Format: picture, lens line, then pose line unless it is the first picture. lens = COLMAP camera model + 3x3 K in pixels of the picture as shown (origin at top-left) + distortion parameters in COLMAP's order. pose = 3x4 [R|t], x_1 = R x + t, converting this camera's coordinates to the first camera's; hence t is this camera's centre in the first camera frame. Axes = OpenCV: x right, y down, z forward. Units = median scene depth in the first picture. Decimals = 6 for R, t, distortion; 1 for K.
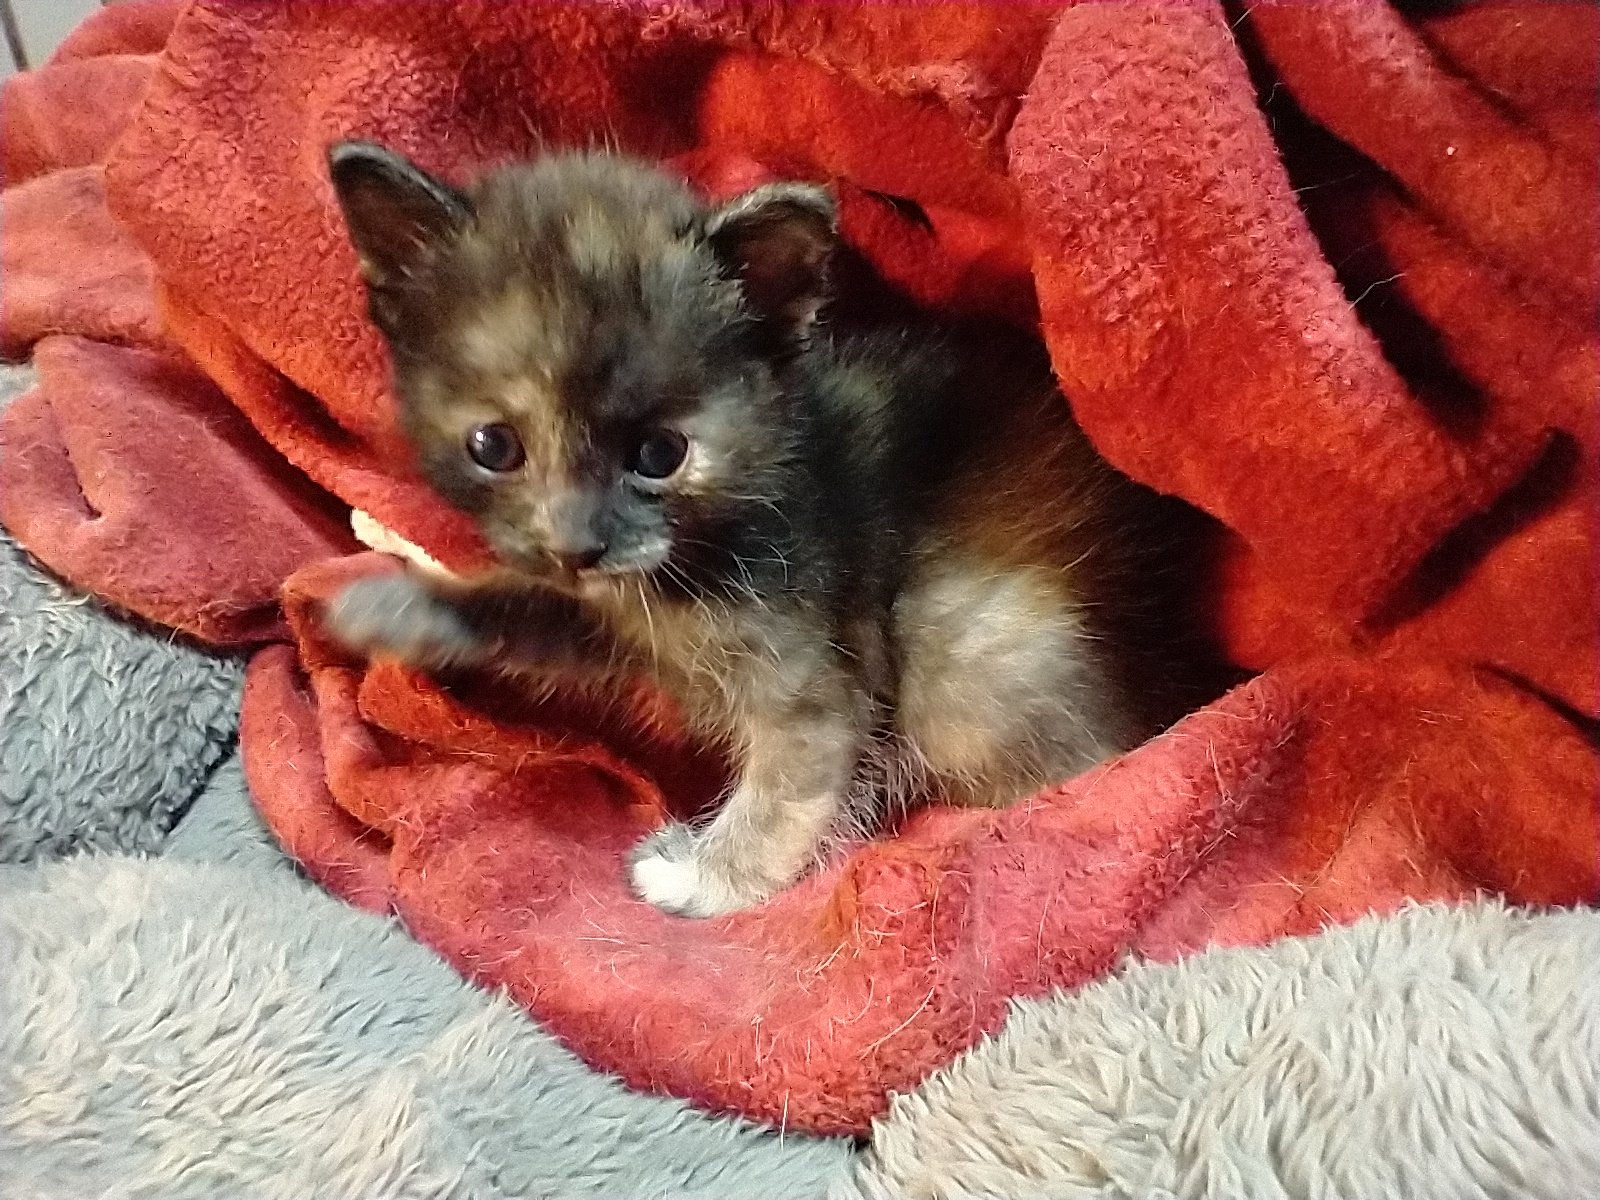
lens RADIAL K [[1303.1, 0, 757.1], [0, 1303.1, 580.4], [0, 0, 1]] dist [-0.006268, -0.010347]
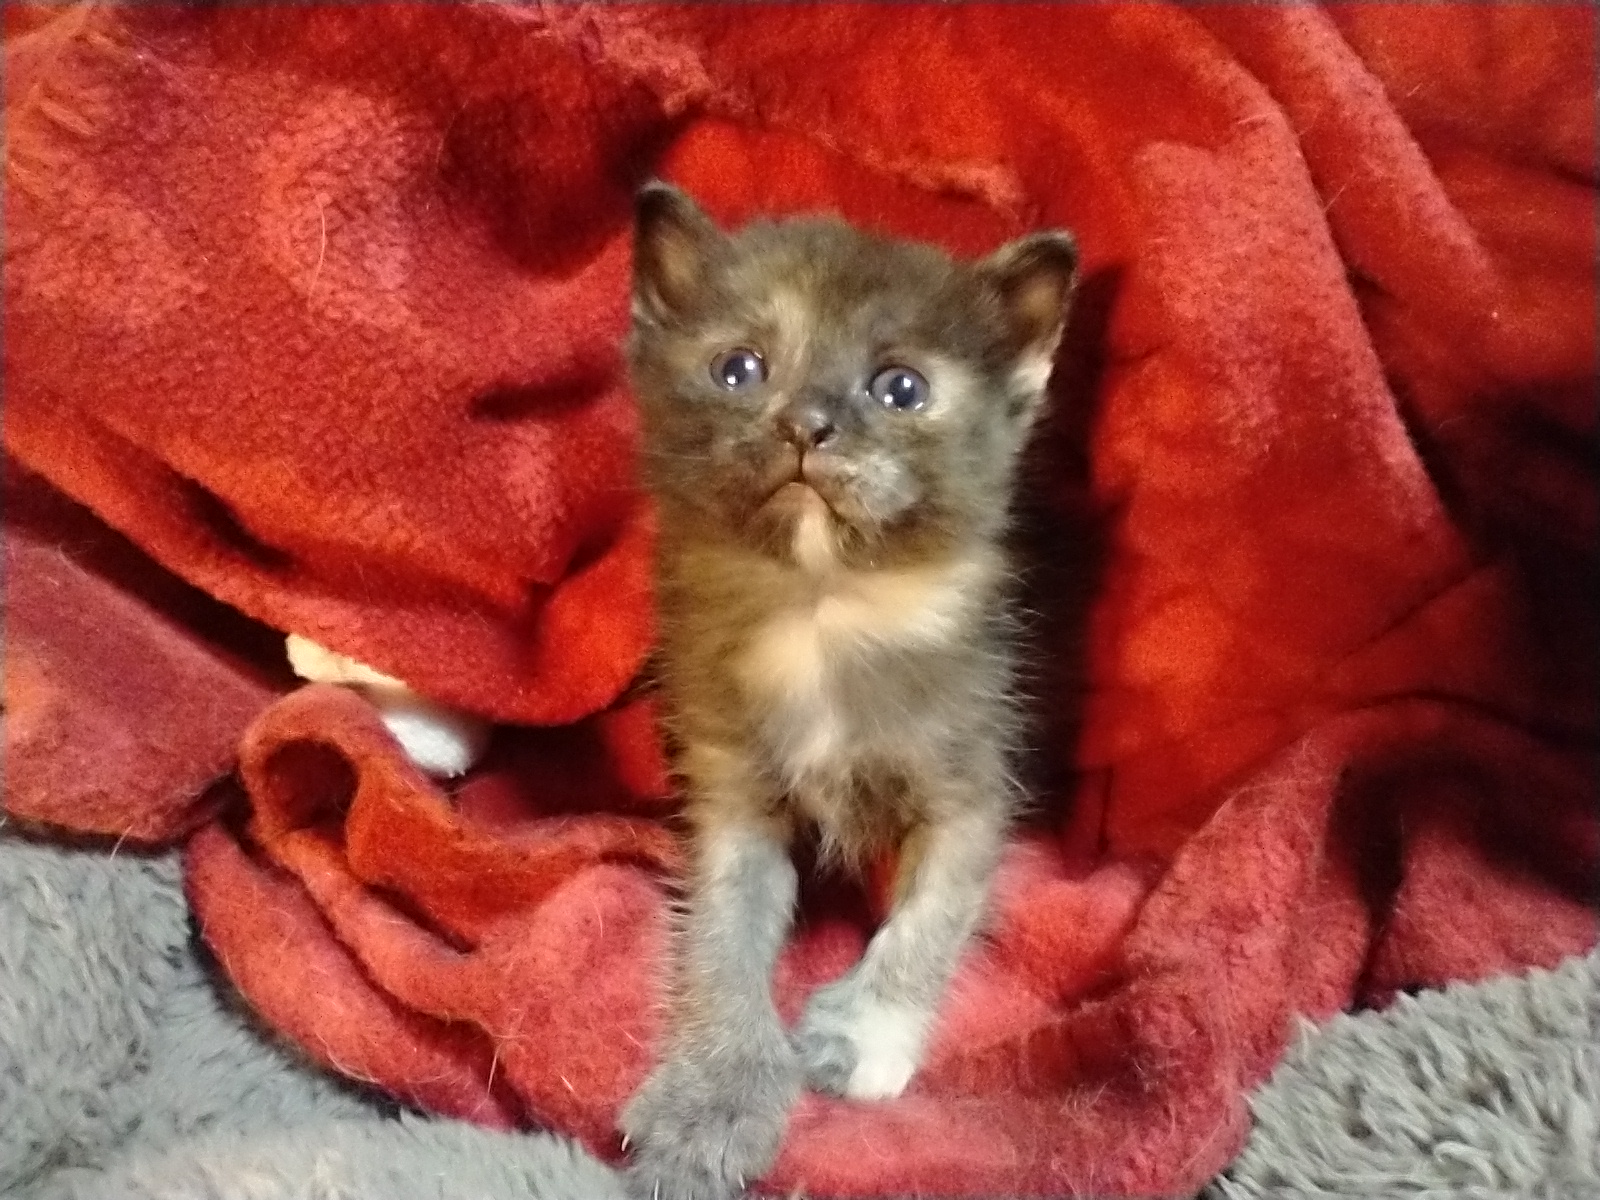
lens RADIAL K [[1325.4, 0, 803.0], [0, 1325.4, 560.5], [0, 0, 1]] dist [-0.003851, -0.010560]
pose [[0.883450, -0.102828, 0.457101, -0.489985], [0.073628, 0.993967, 0.081298, -0.183709], [-0.462703, -0.038168, 0.885691, 0.129318]]
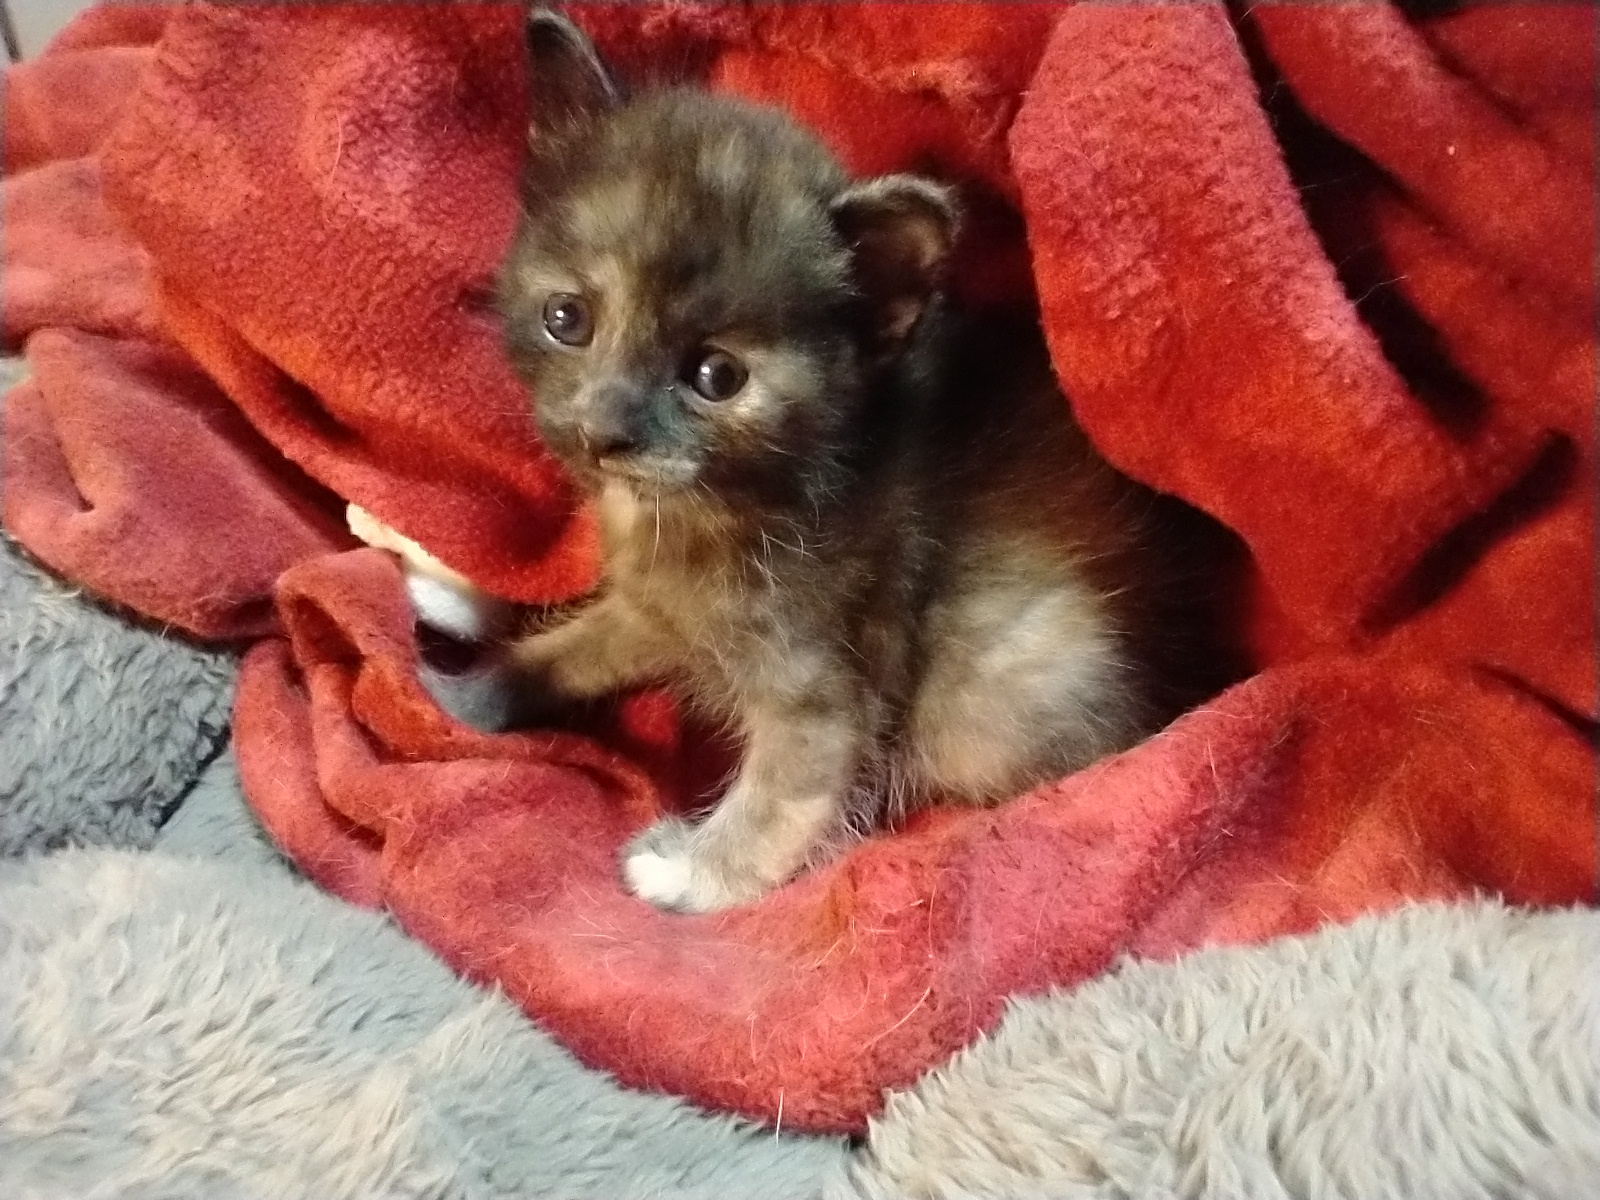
lens RADIAL K [[1303.1, 0, 757.1], [0, 1303.1, 580.4], [0, 0, 1]] dist [-0.006268, -0.010347]
pose [[0.999956, 0.006658, 0.006669, -0.004564], [-0.006645, 0.999976, -0.001877, 0.004667], [-0.006681, 0.001833, 0.999976, 0.003096]]
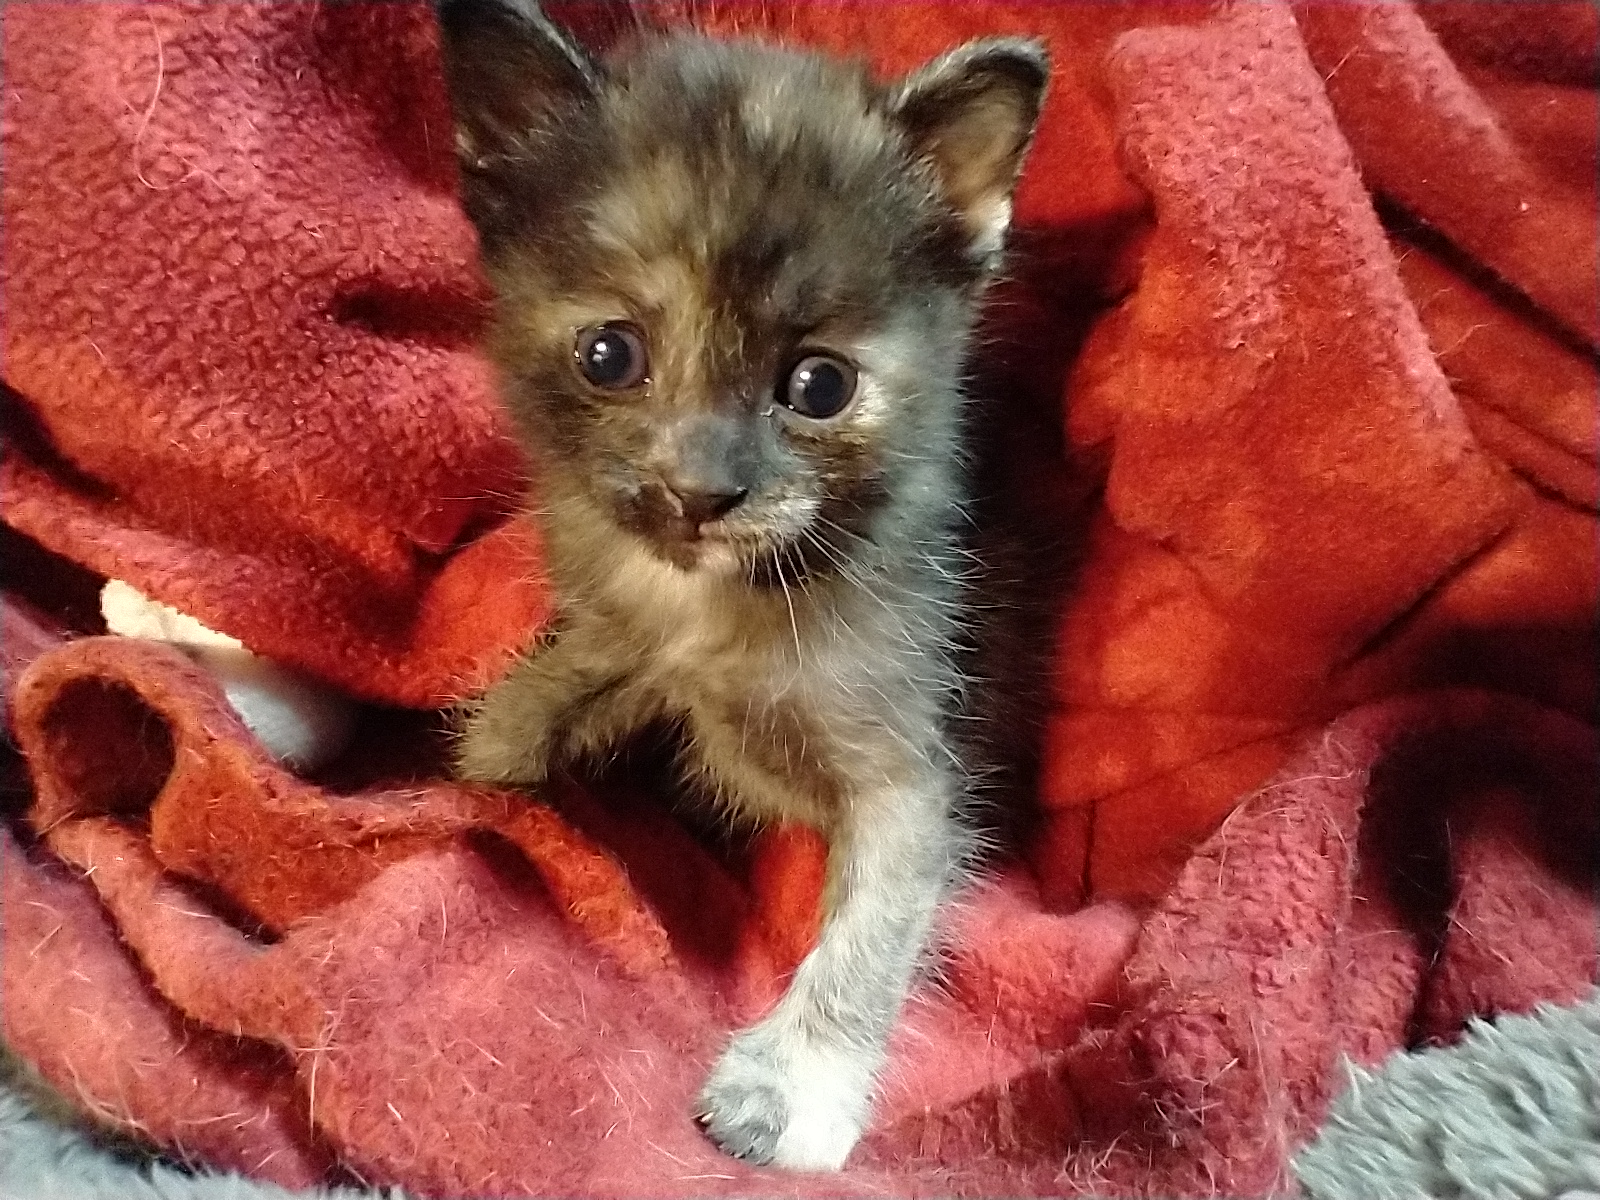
lens RADIAL K [[1274.9, 0, 803.8], [0, 1274.9, 561.5], [0, 0, 1]] dist [-0.019880, 0.003006]
pose [[0.873005, -0.025496, 0.487045, -0.382927], [0.065602, 0.995696, -0.065464, -0.003889], [-0.483280, 0.089102, 0.870920, 0.295183]]
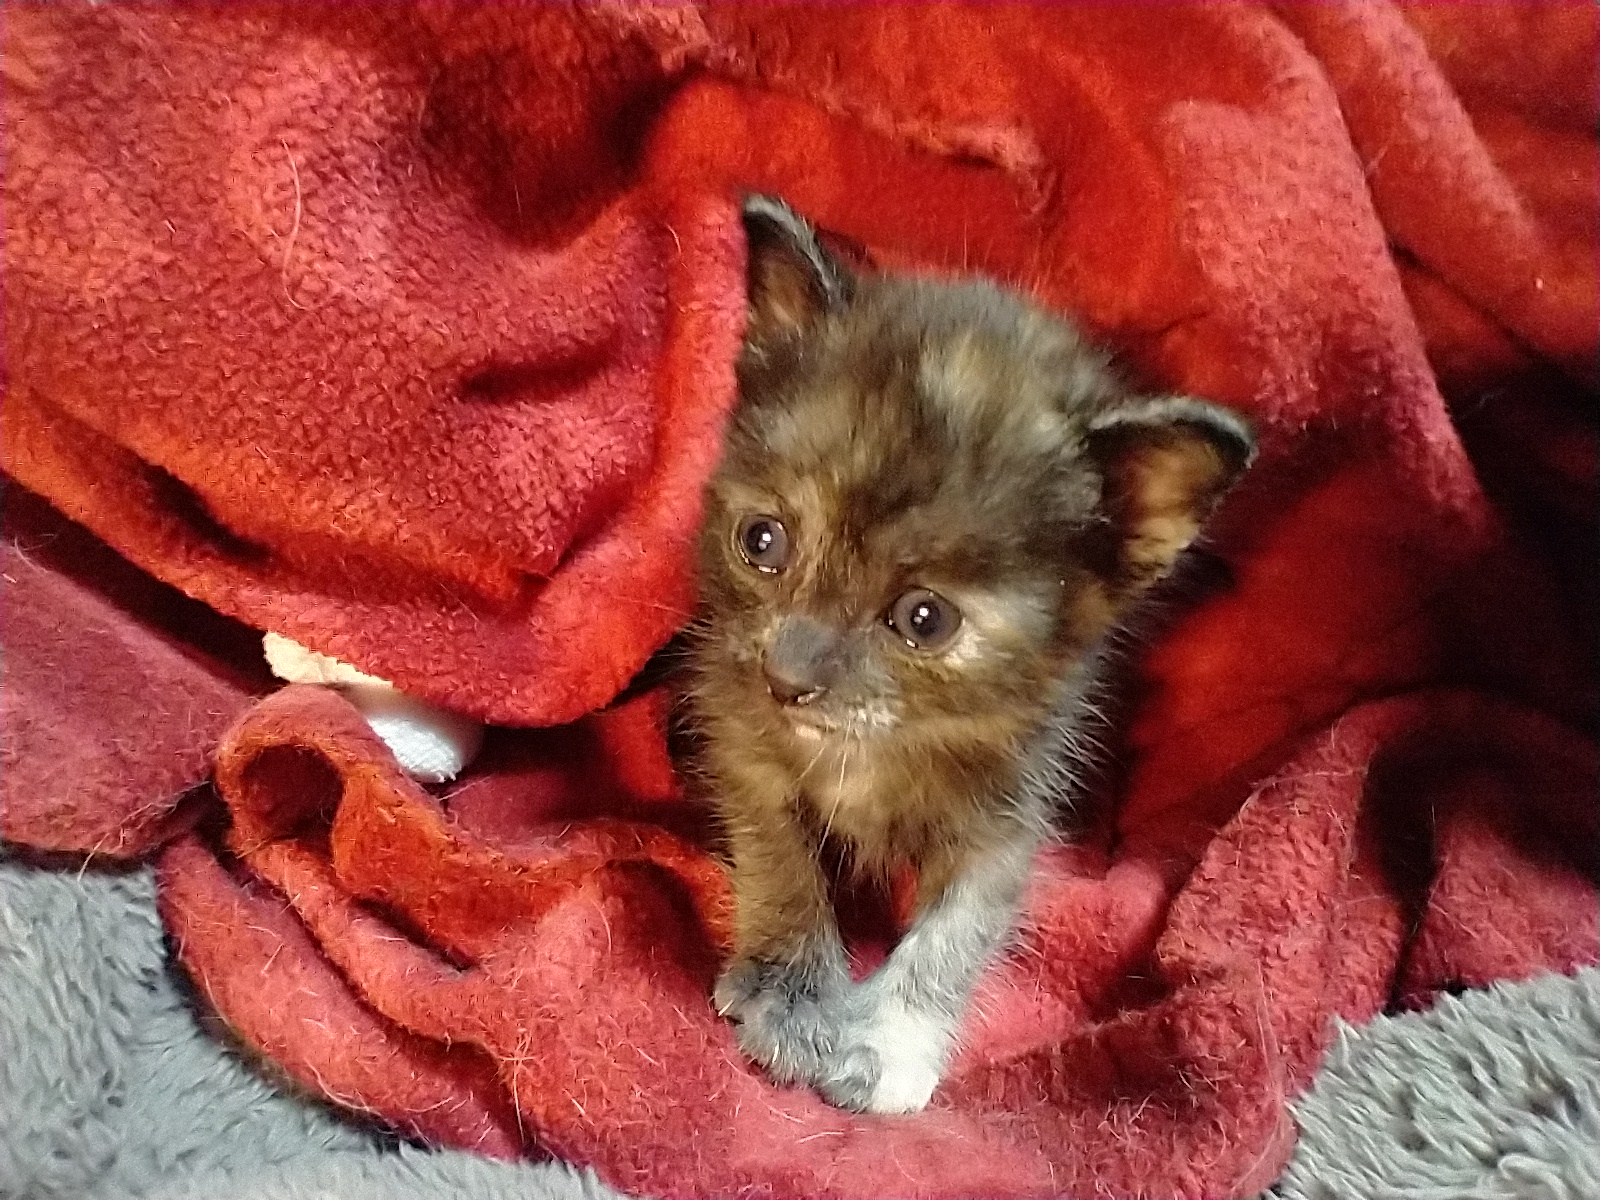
lens RADIAL K [[1315.6, 0, 798.1], [0, 1315.6, 576.9], [0, 0, 1]] dist [0.004294, -0.007293]
pose [[0.869395, -0.121492, 0.478948, -0.495281], [0.079971, 0.991119, 0.106247, -0.182881], [-0.487602, -0.054069, 0.871390, 0.201504]]
